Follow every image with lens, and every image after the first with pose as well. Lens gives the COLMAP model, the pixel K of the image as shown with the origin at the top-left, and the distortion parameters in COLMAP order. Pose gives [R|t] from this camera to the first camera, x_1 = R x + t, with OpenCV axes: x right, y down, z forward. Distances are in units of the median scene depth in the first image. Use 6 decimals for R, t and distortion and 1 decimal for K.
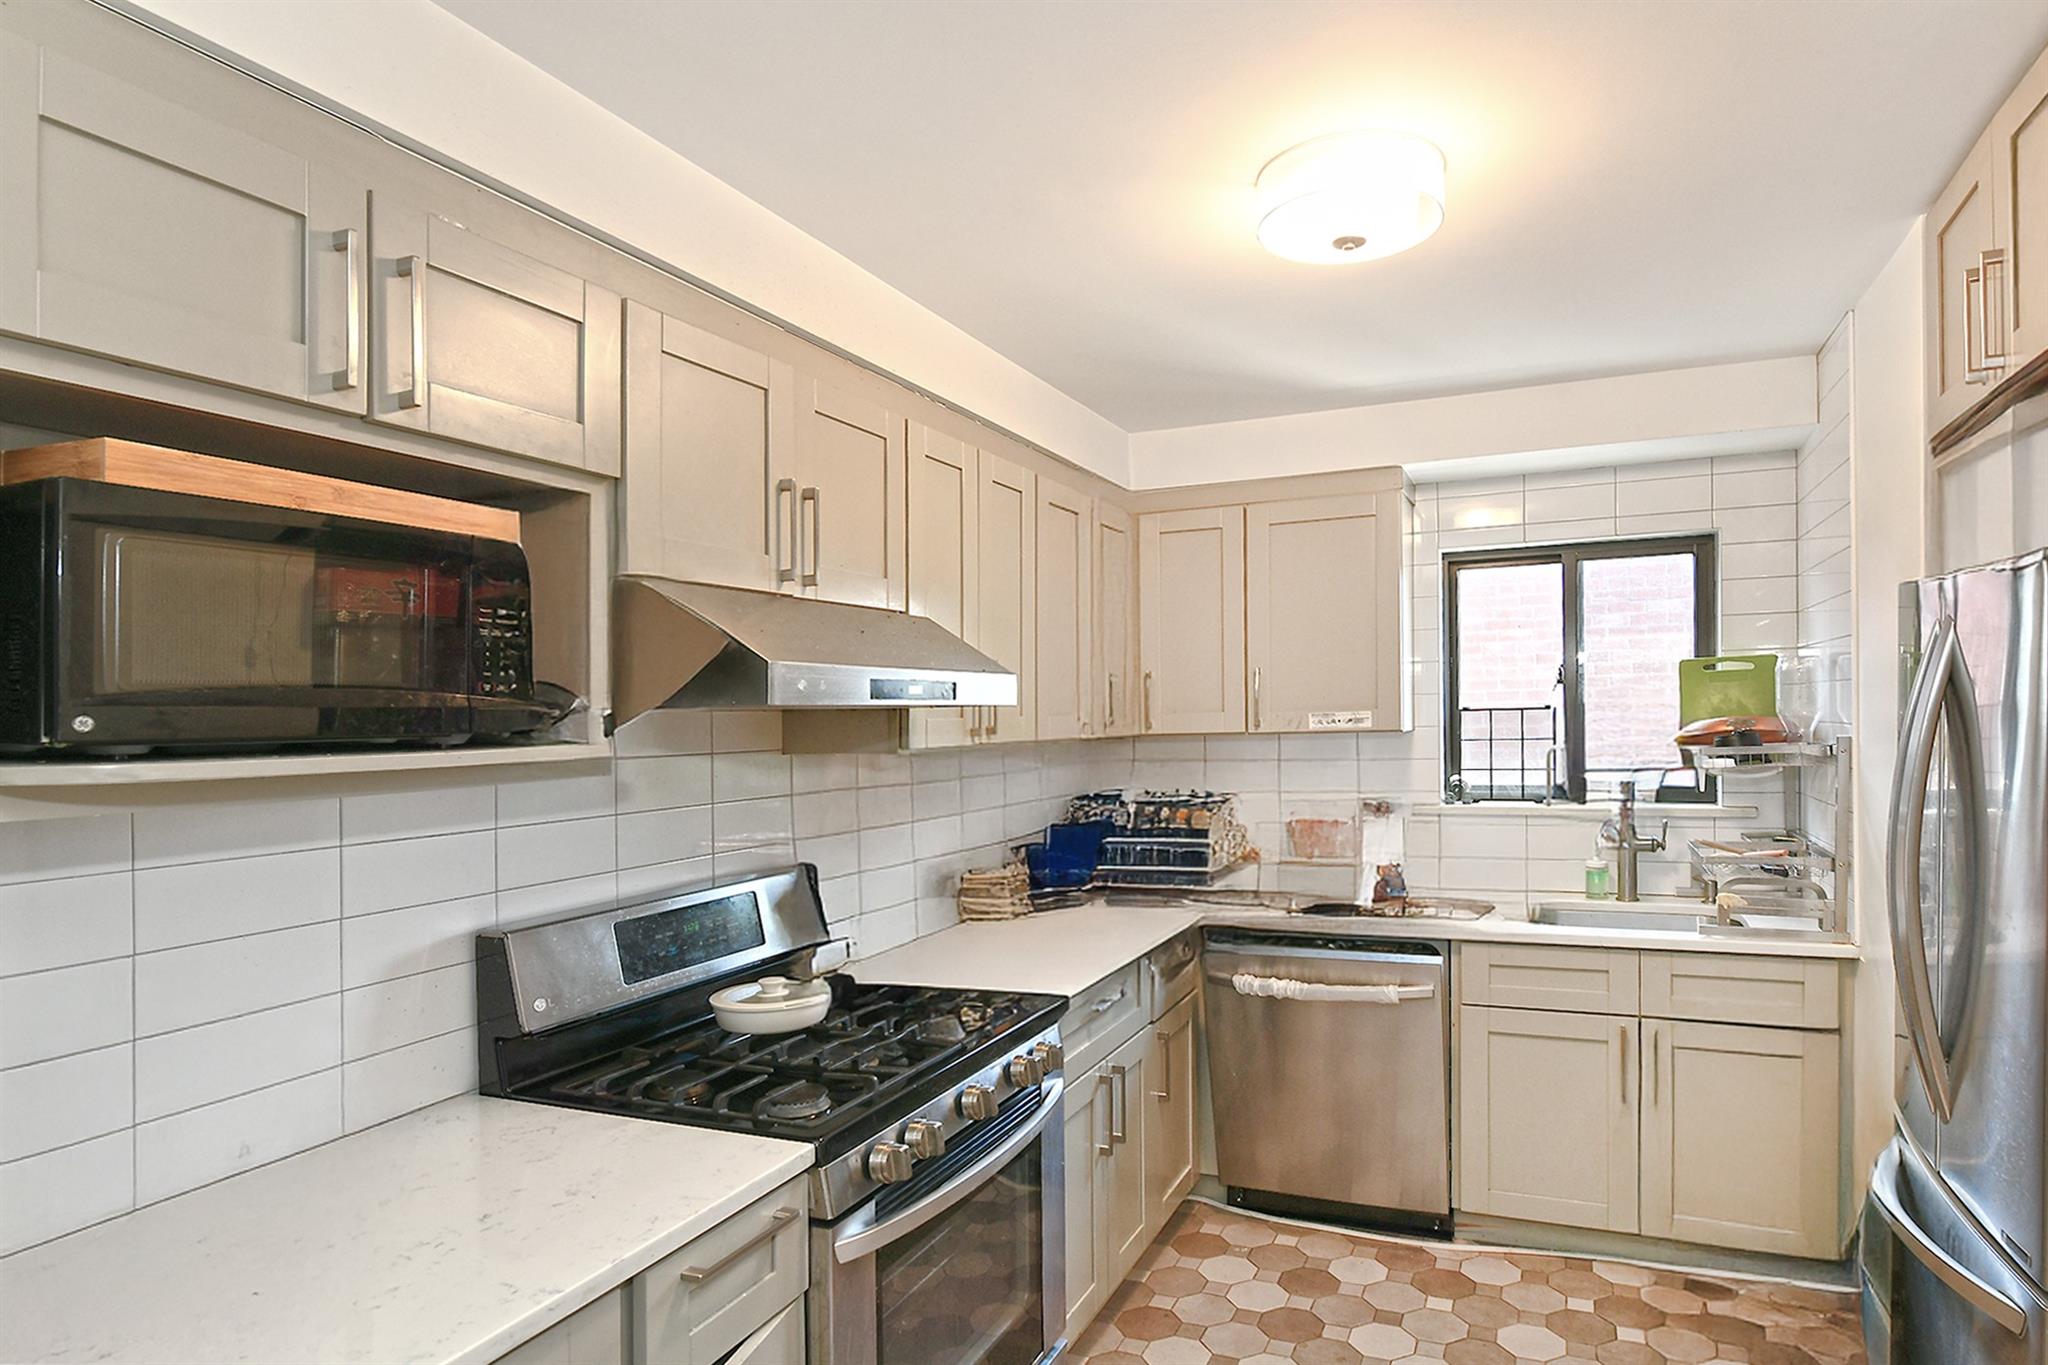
lens RADIAL K [[1198.2, 0, 1028.9], [0, 1198.2, 701.0], [0, 0, 1]] dist [-0.020250, 0.000020]
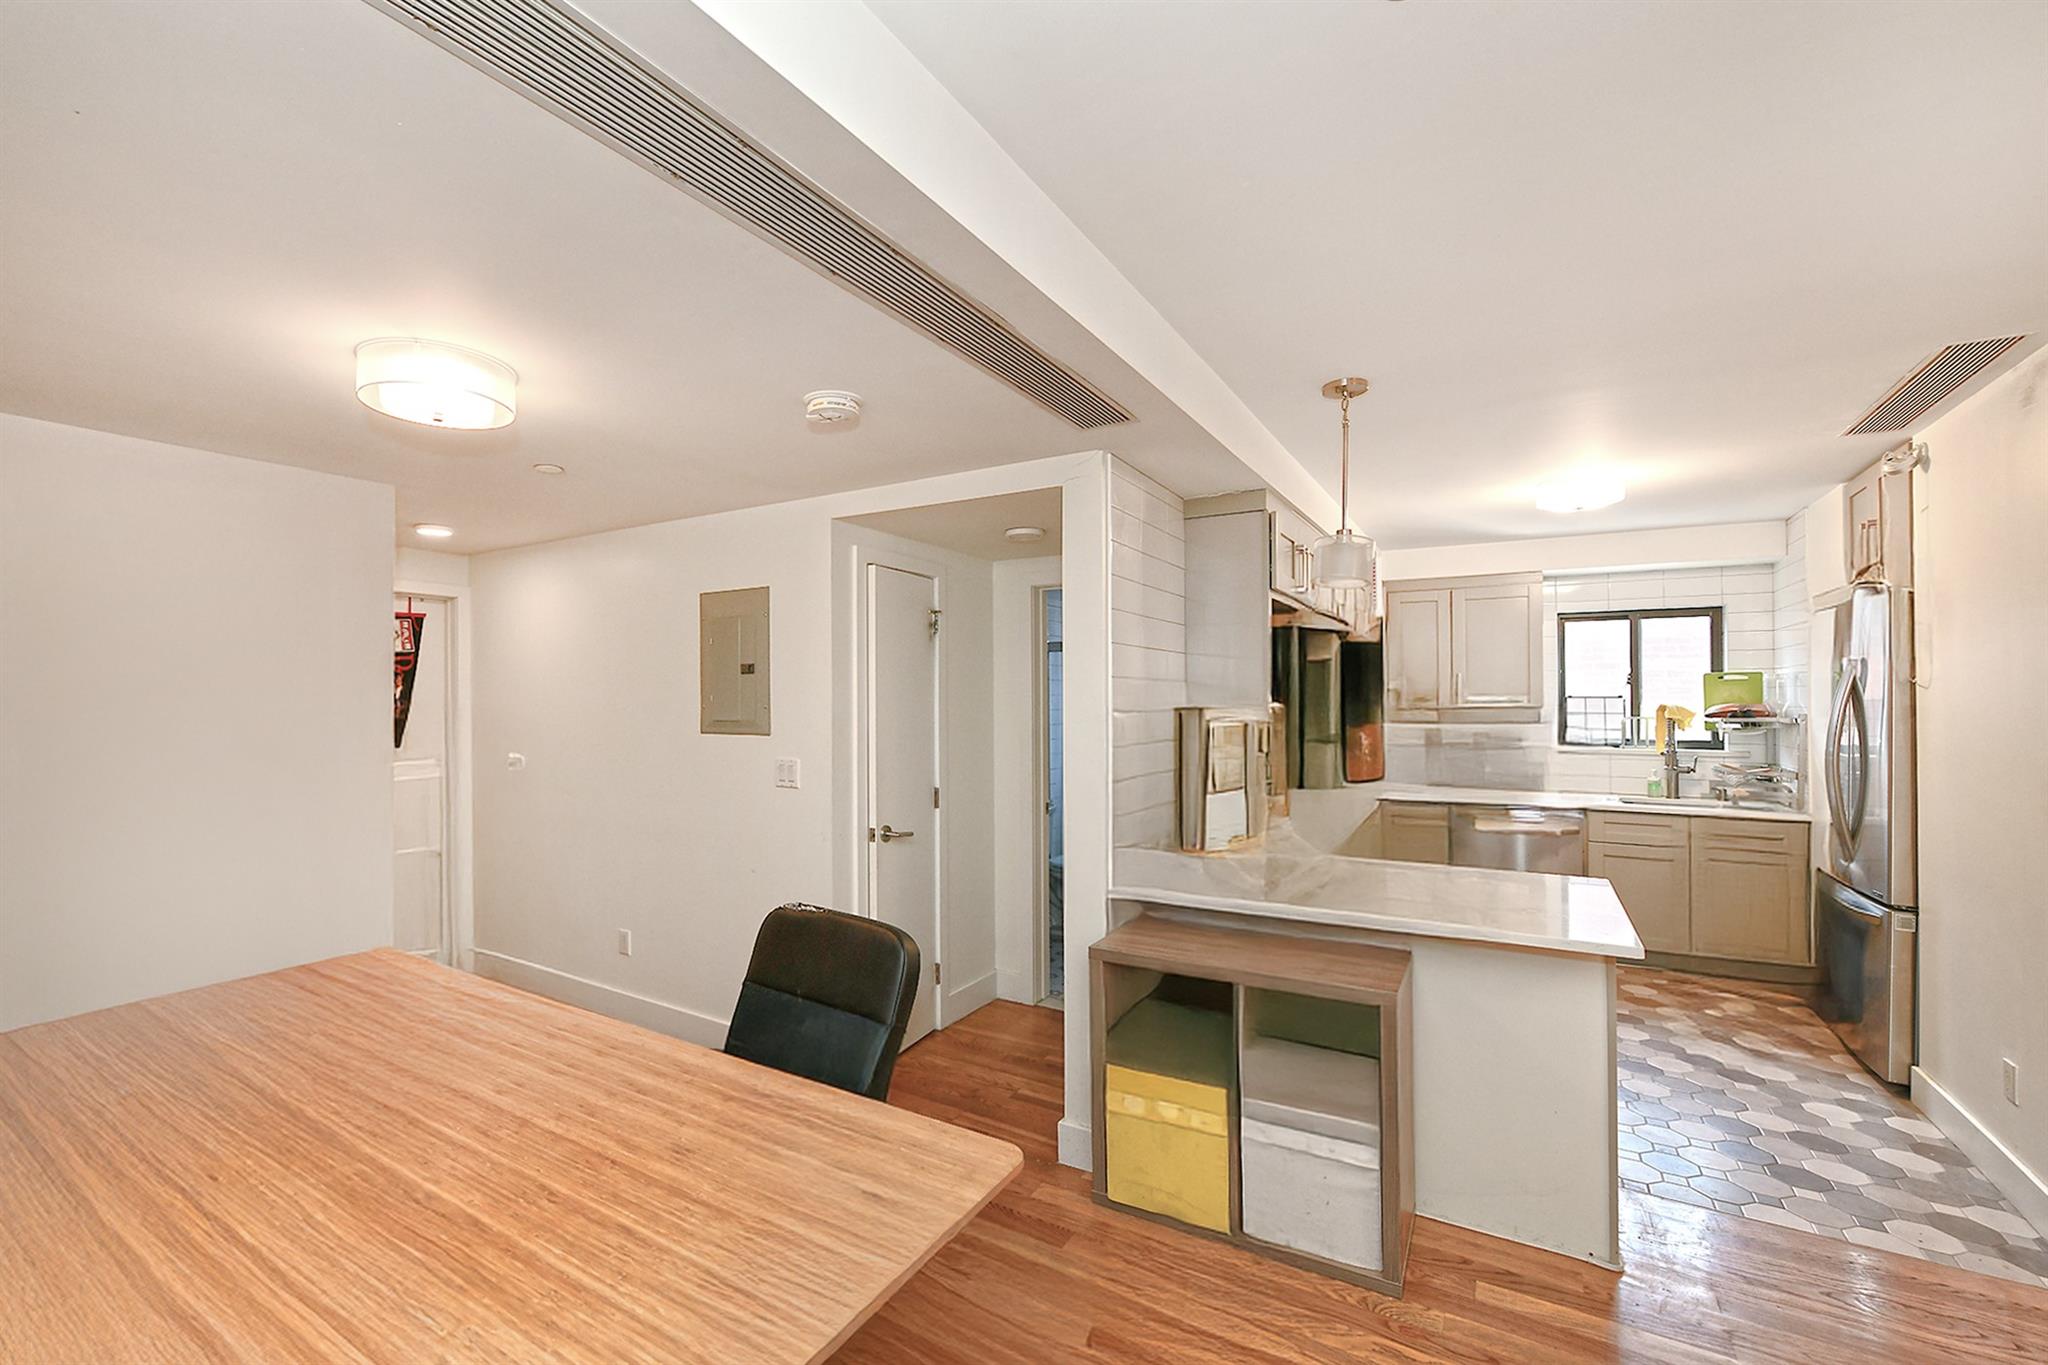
lens RADIAL K [[829.5, 0, 1019.3], [0, 829.5, 663.2], [0, 0, 1]] dist [-0.002980, -0.000479]
pose [[0.988269, 0.015568, -0.151929, -0.346026], [-0.019575, 0.999498, -0.024913, 0.003737], [0.151465, 0.027595, 0.988077, -0.492783]]
